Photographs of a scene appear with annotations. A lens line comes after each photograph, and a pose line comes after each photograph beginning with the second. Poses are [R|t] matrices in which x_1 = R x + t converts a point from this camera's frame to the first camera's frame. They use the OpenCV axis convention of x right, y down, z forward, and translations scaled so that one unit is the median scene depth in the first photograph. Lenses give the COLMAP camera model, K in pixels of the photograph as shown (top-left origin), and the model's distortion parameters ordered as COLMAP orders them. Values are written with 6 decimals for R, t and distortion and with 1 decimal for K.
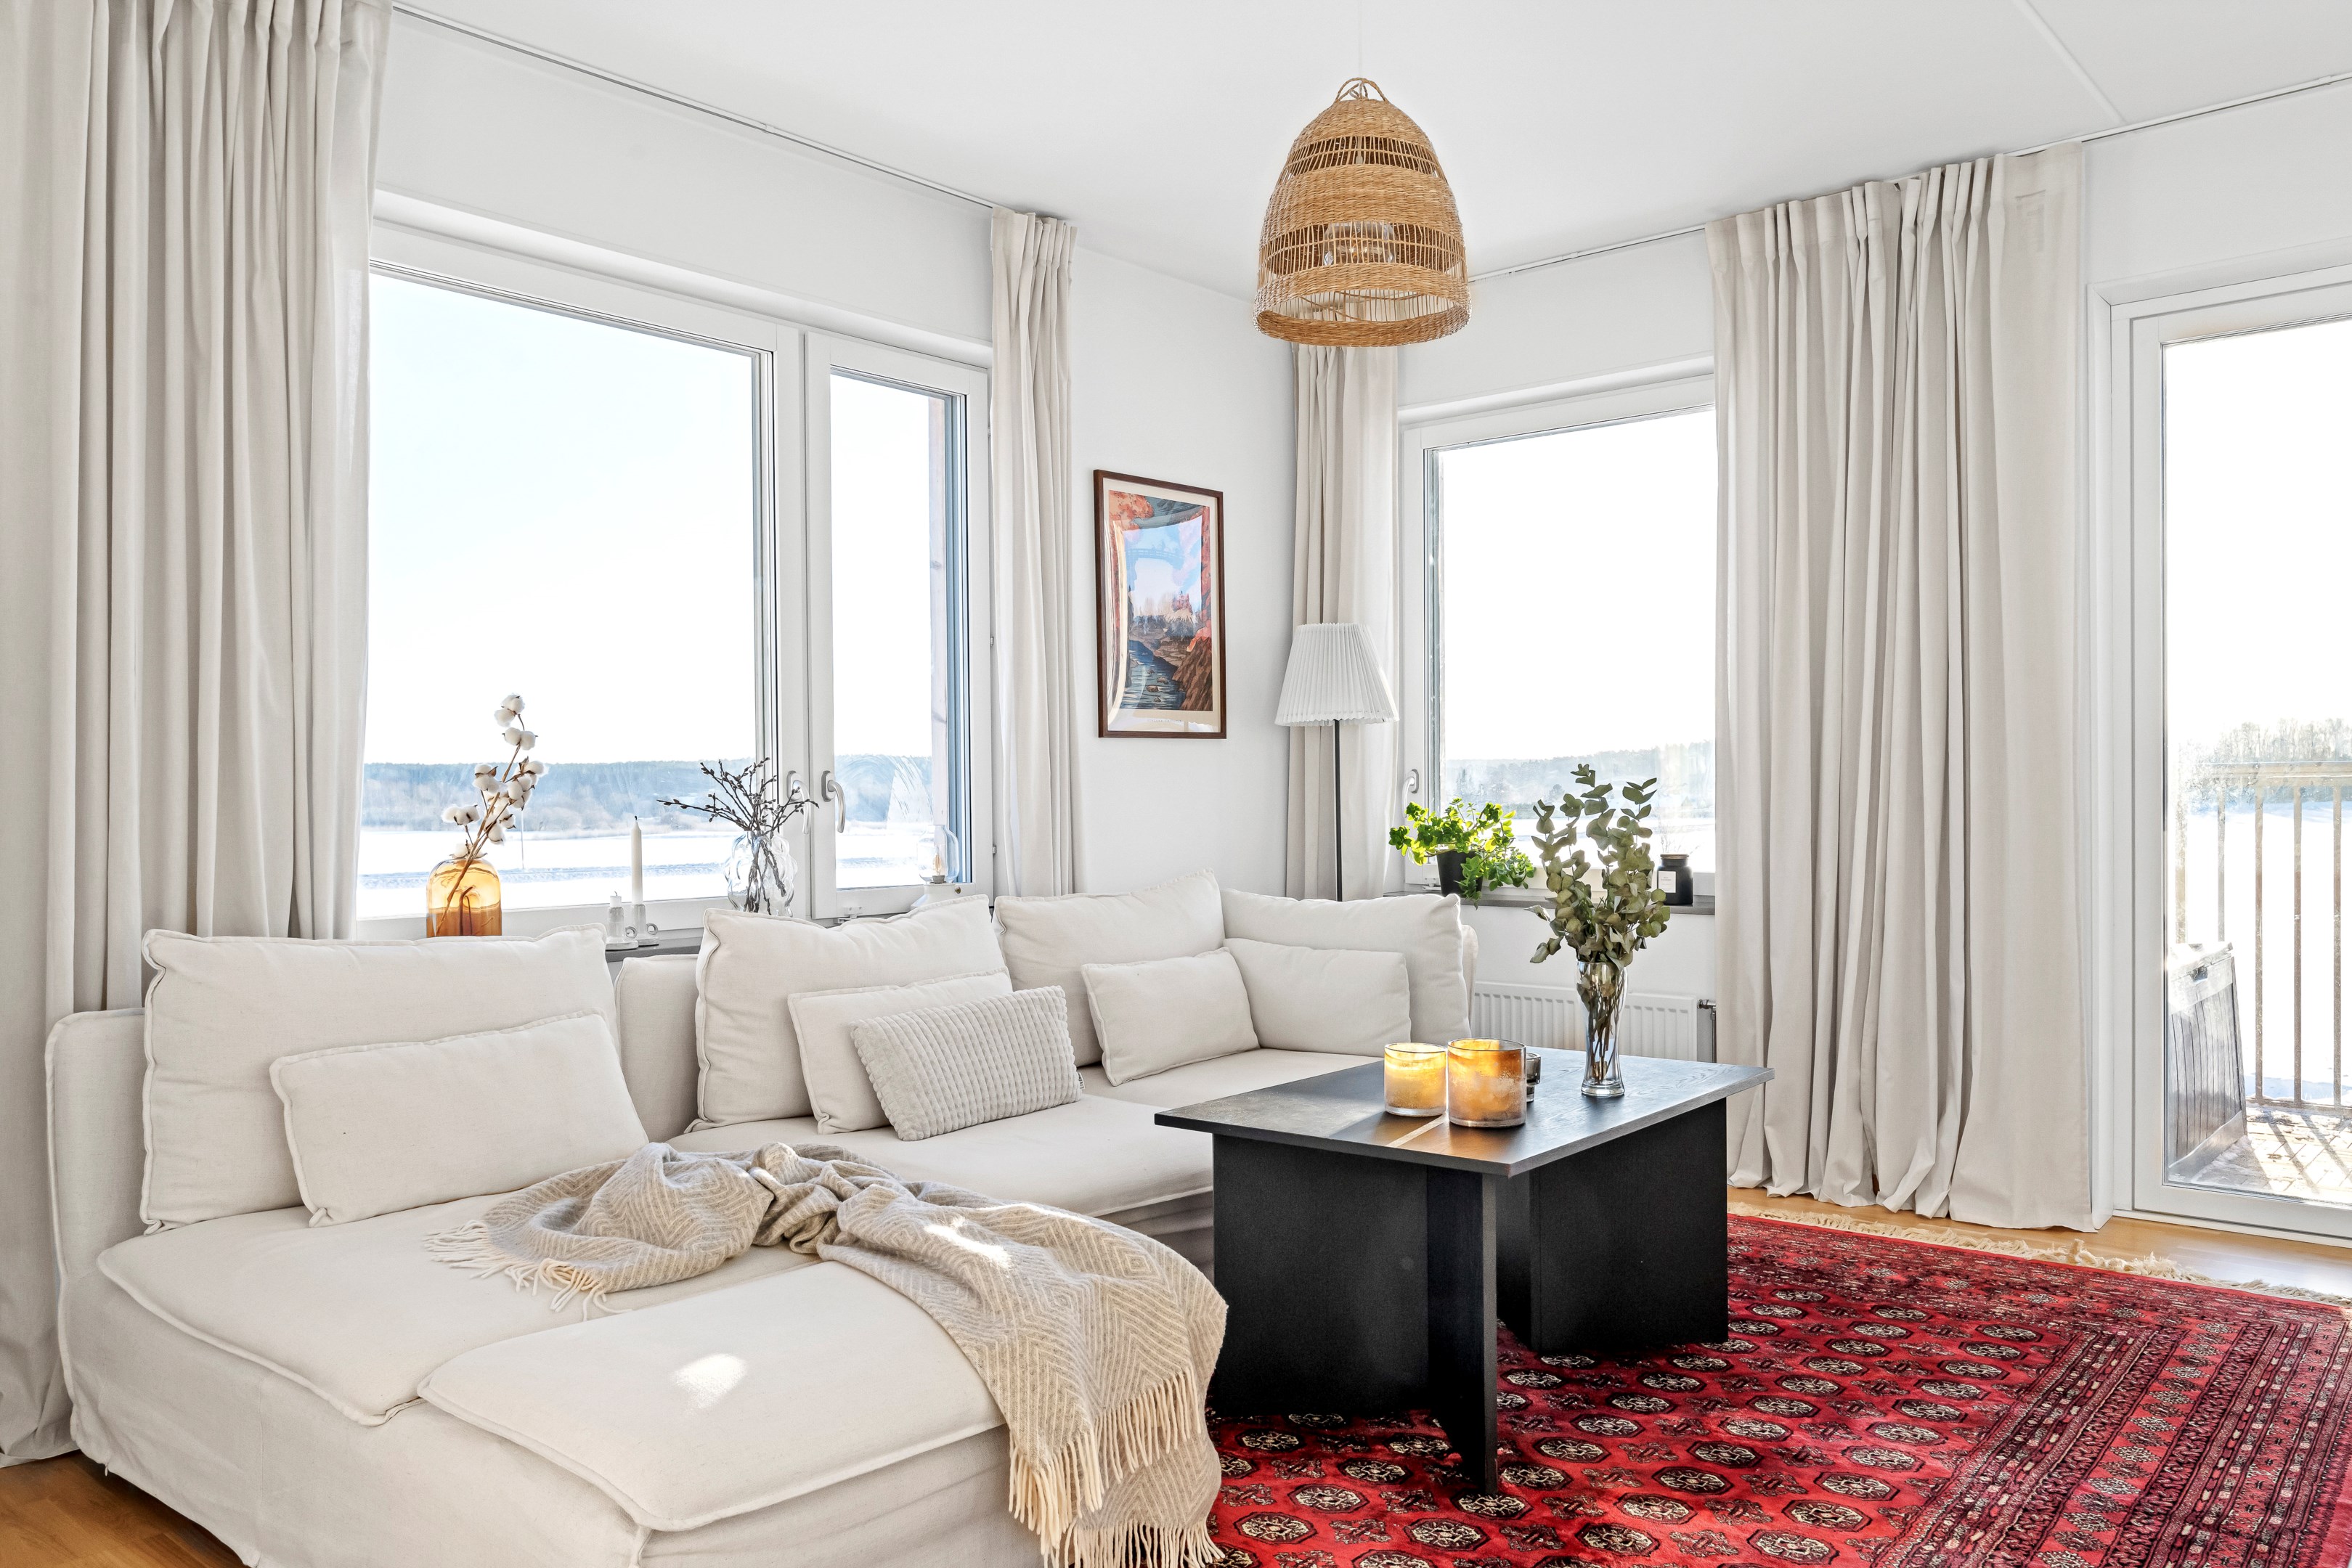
lens RADIAL K [[1673.7, 0, 1185.9], [0, 1673.7, 812.5], [0, 0, 1]] dist [-0.016422, 0.002078]
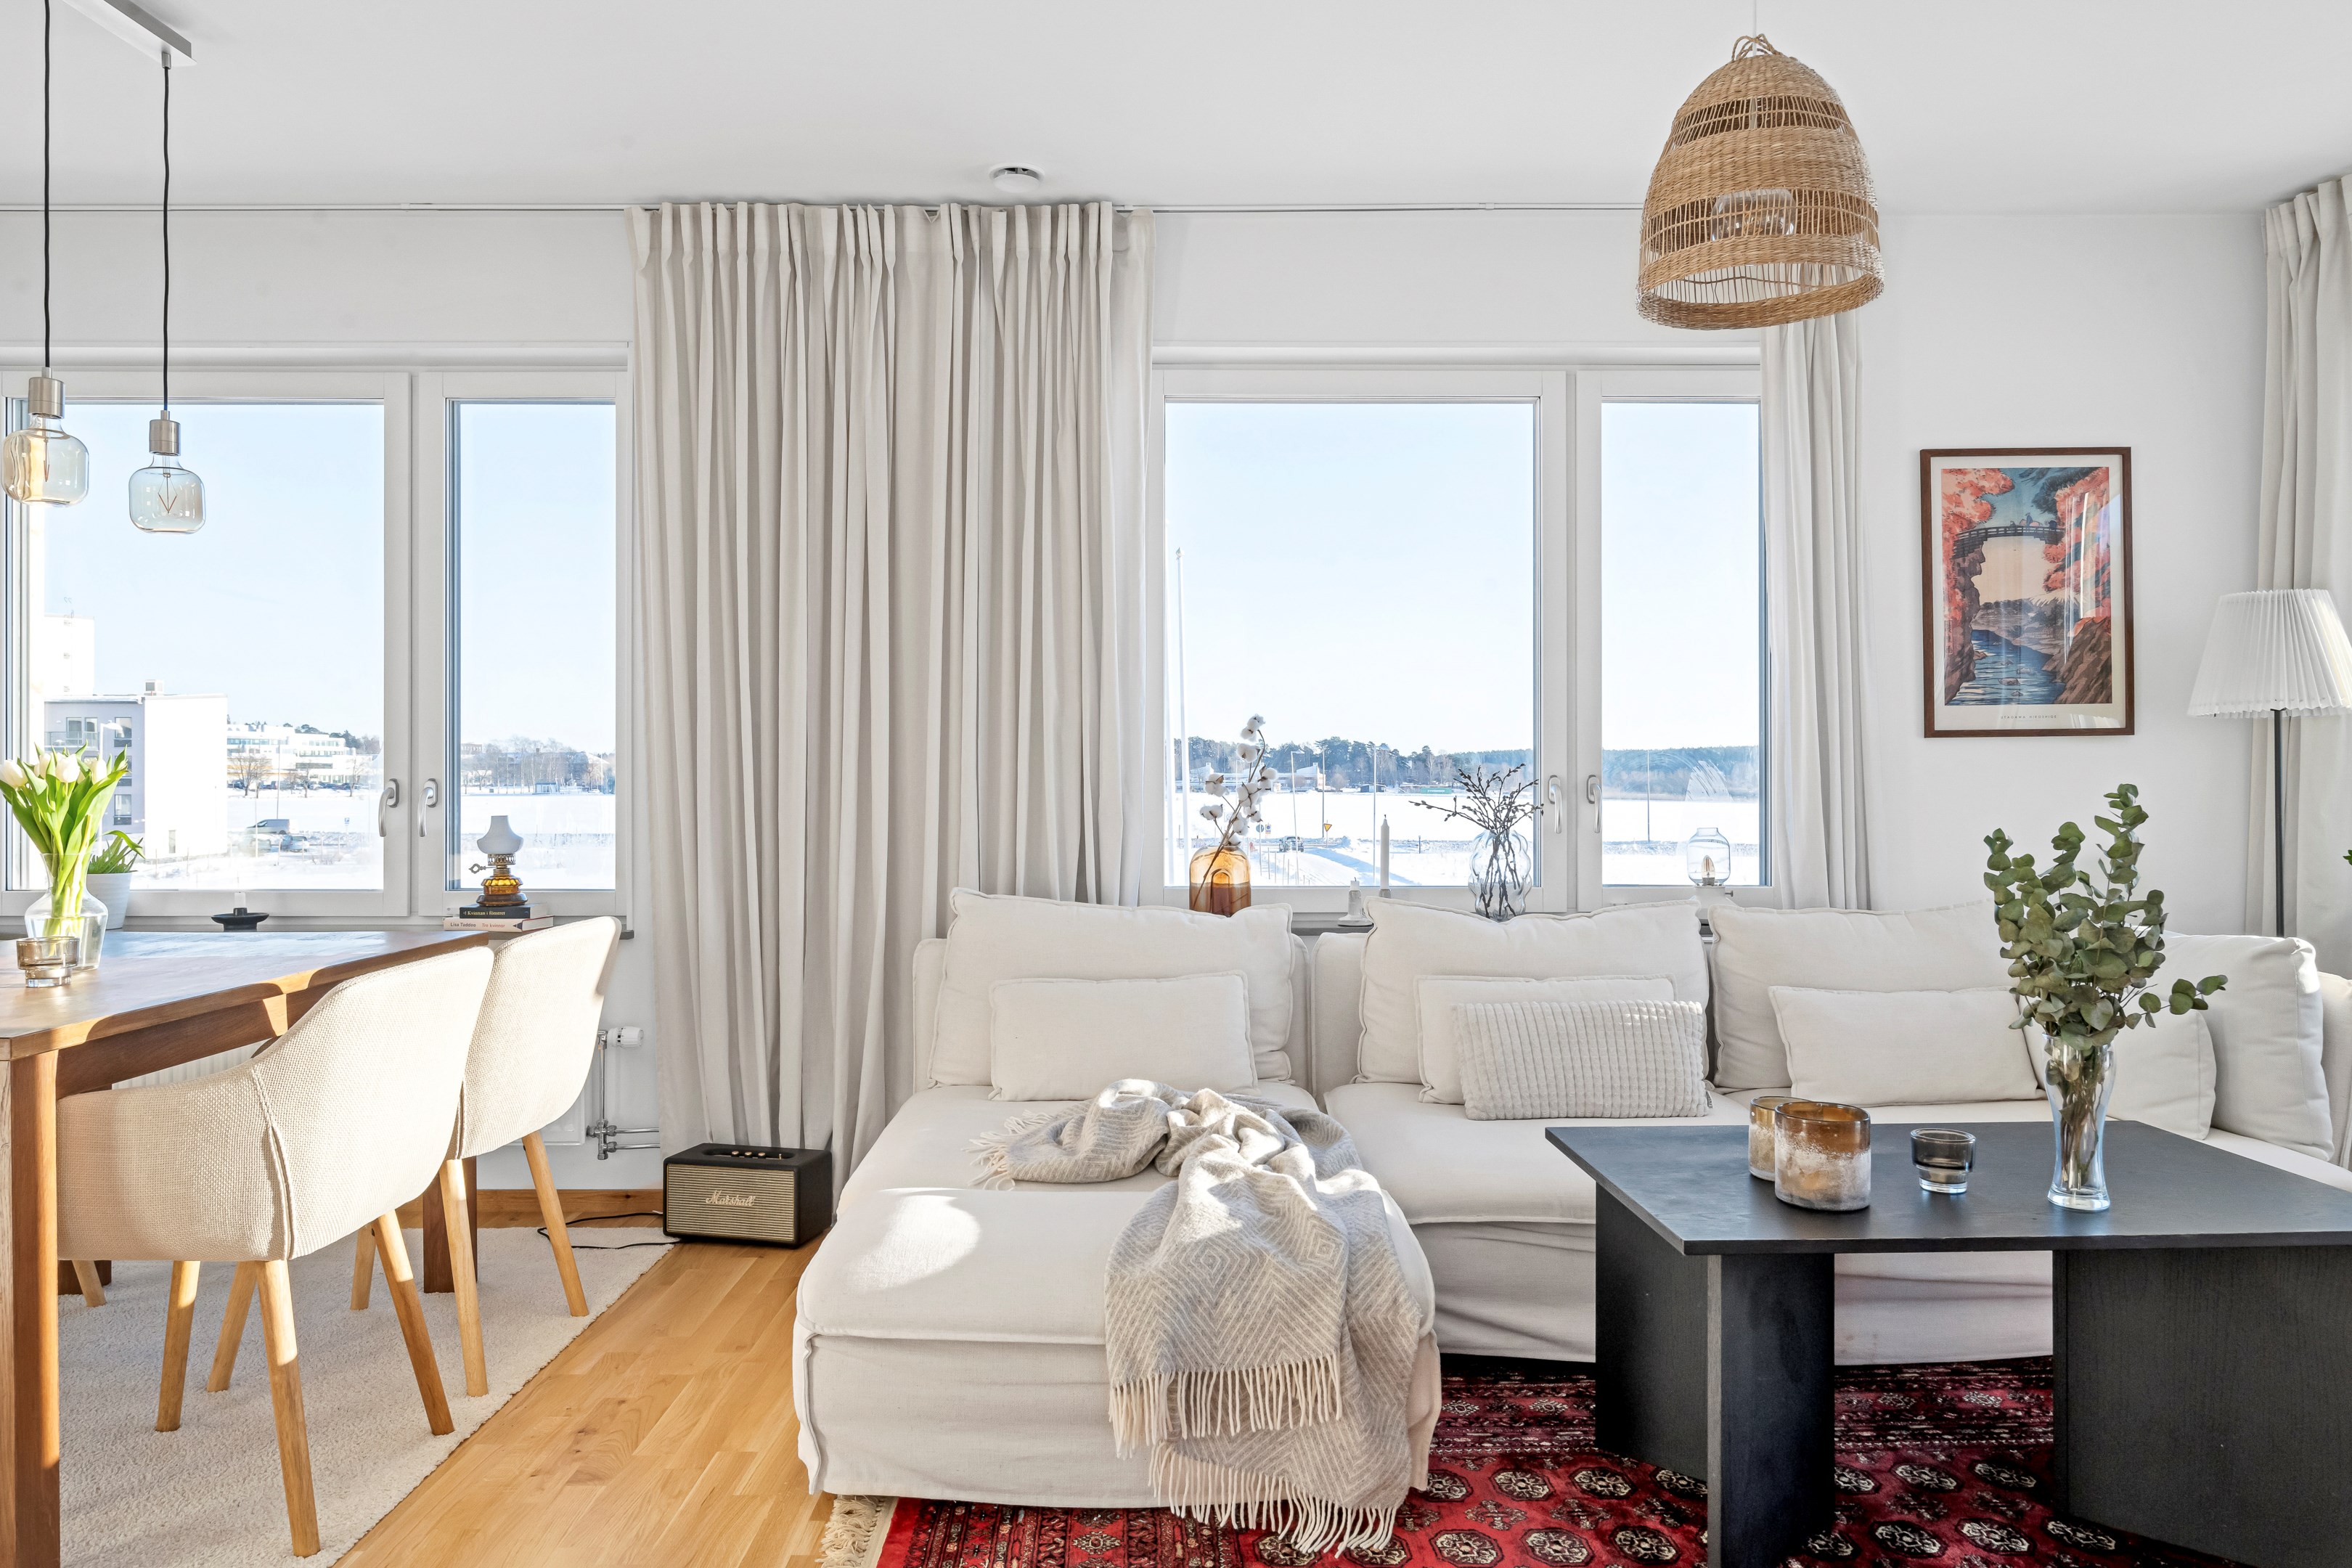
lens RADIAL K [[1575.1, 0, 1217.3], [0, 1575.1, 774.2], [0, 0, 1]] dist [-0.008982, -0.002479]
pose [[0.676014, 0.003903, -0.736879, 0.370061], [-0.010470, 0.999936, -0.004308, -0.019015], [0.736815, 0.010627, 0.676011, 0.138254]]
